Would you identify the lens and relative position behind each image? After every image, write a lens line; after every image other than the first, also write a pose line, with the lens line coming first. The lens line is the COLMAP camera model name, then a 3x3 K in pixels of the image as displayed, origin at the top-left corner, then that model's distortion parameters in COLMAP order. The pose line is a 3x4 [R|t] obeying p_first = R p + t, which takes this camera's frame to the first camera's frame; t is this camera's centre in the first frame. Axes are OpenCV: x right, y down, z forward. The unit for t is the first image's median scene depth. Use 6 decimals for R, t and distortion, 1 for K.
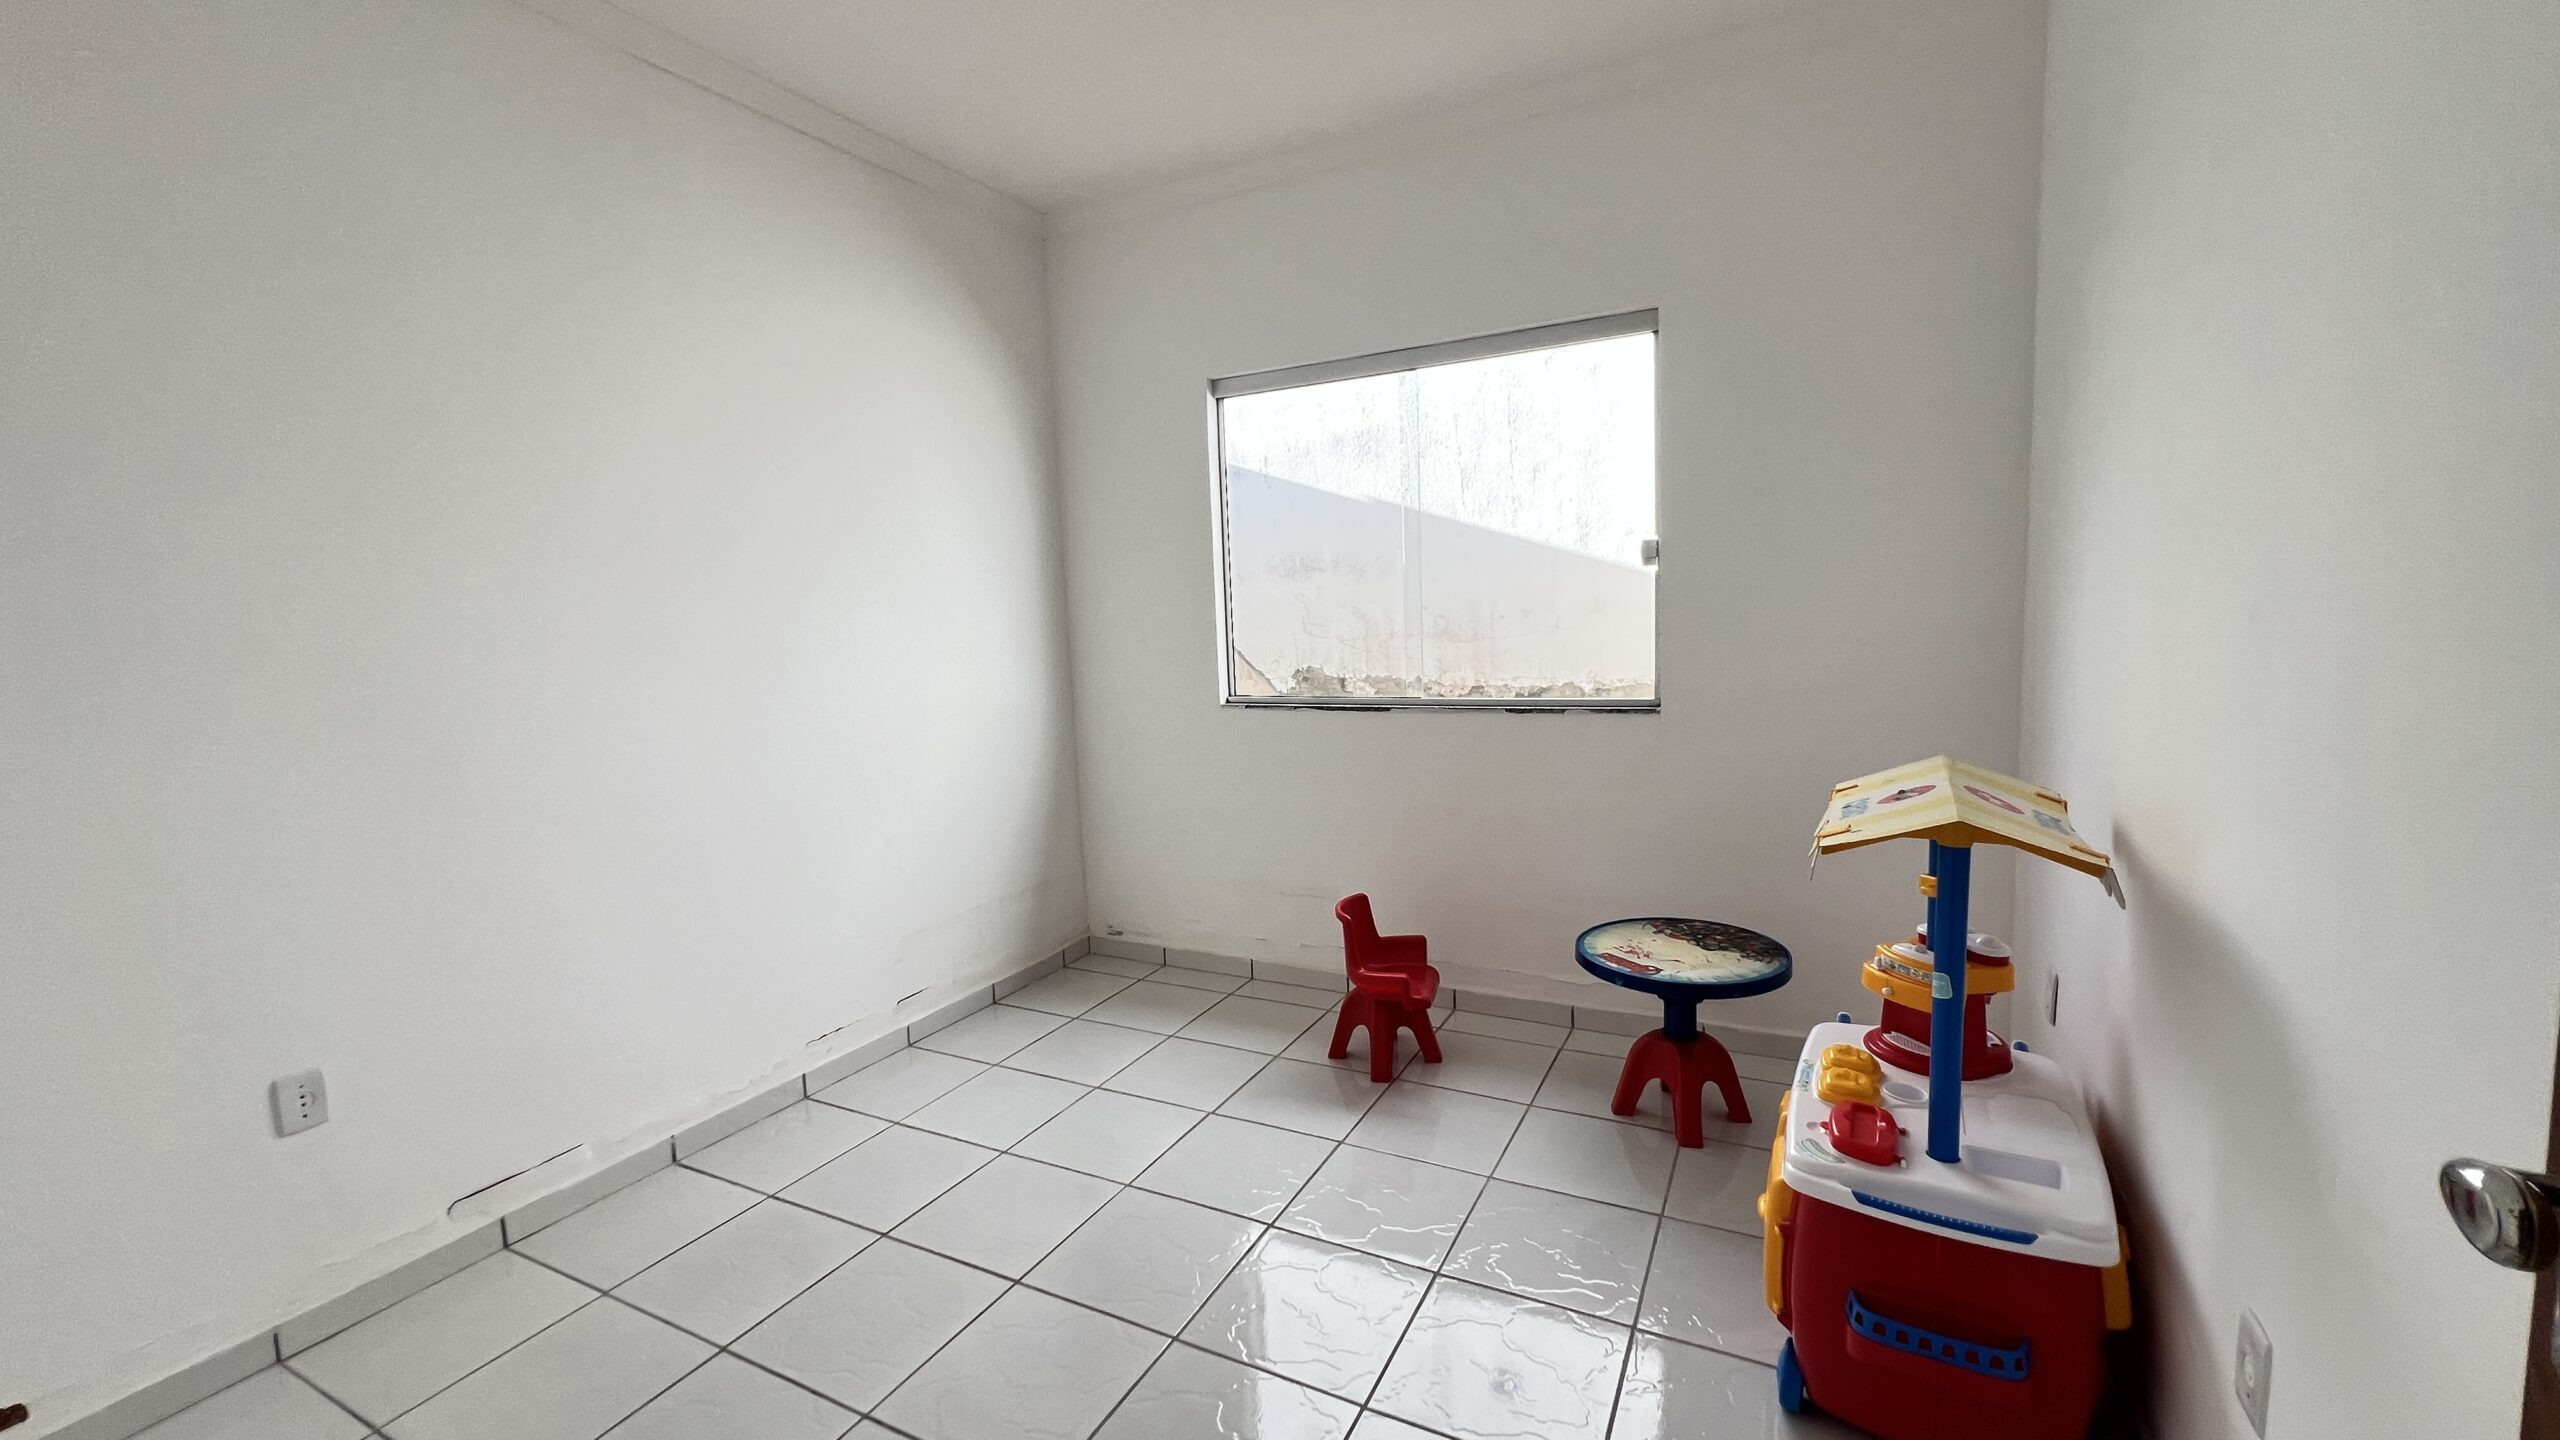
lens RADIAL K [[1025.1, 0, 1273.9], [0, 1025.1, 712.4], [0, 0, 1]] dist [-0.000489, 0.000012]
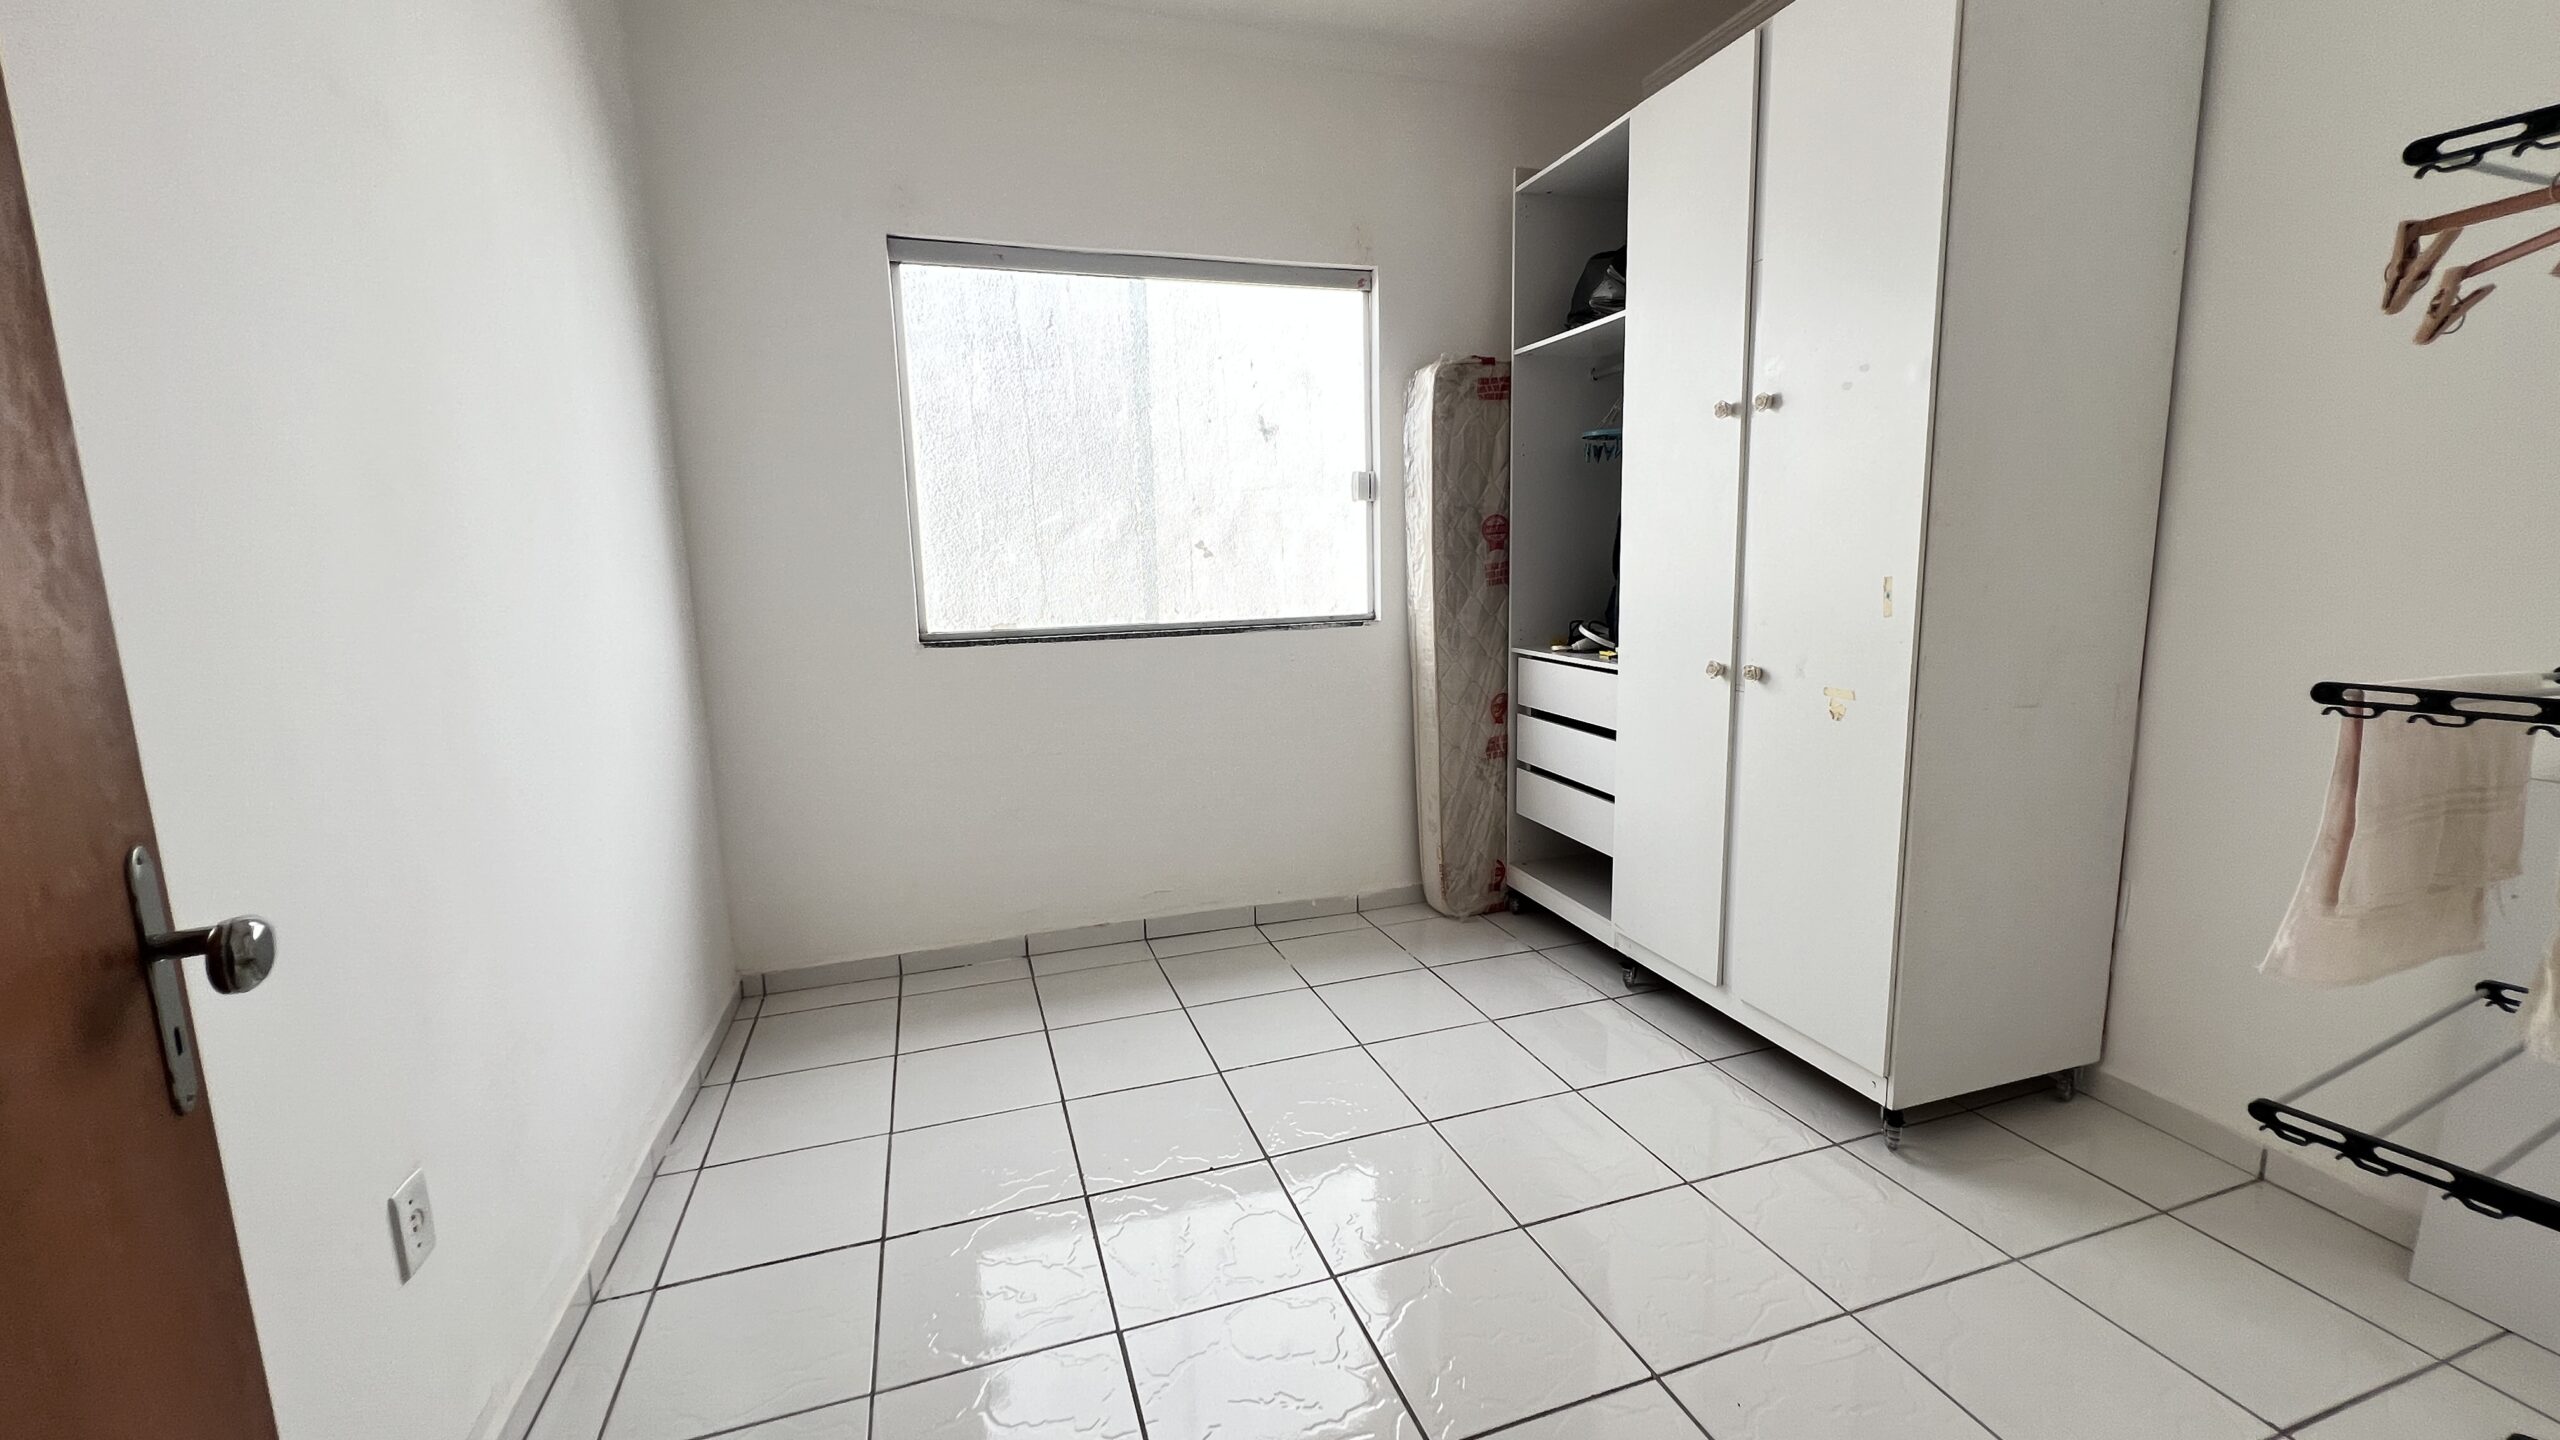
lens RADIAL K [[1025.1, 0, 1273.9], [0, 1025.1, 712.4], [0, 0, 1]] dist [-0.000489, 0.000012]
pose [[0.668320, -0.118053, 0.734447, -0.507106], [0.061284, 0.992708, 0.103798, -0.025197], [-0.741345, -0.024360, 0.670682, 0.256922]]
